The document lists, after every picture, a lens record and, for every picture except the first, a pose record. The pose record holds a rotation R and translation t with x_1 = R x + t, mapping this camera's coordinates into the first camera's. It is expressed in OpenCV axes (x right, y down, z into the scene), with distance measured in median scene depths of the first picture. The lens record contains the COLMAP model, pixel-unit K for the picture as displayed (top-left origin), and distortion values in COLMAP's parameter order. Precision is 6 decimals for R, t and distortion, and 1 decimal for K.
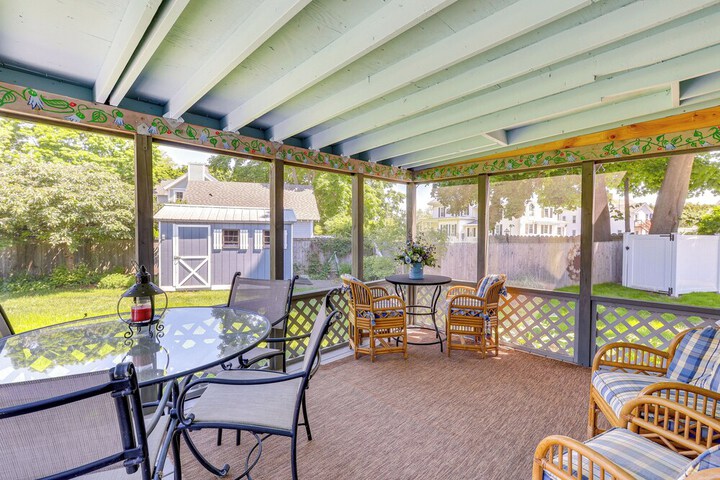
lens RADIAL K [[333.8, 0, 362.0], [0, 333.8, 243.3], [0, 0, 1]] dist [-0.000304, 0.000011]
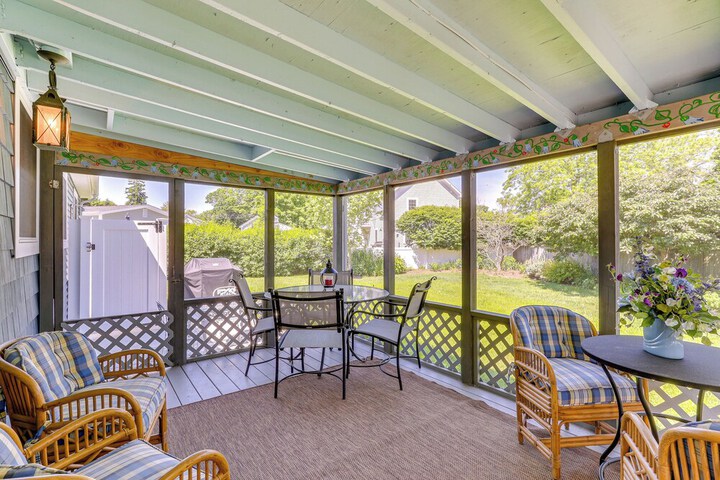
lens RADIAL K [[354.3, 0, 360.5], [0, 354.3, 231.1], [0, 0, 1]] dist [0.001361, 0.000585]
pose [[-0.159487, -0.029887, -0.986747, 0.305625], [-0.031342, 0.999191, -0.025198, -0.011384], [0.986702, 0.026907, -0.160295, 0.313157]]
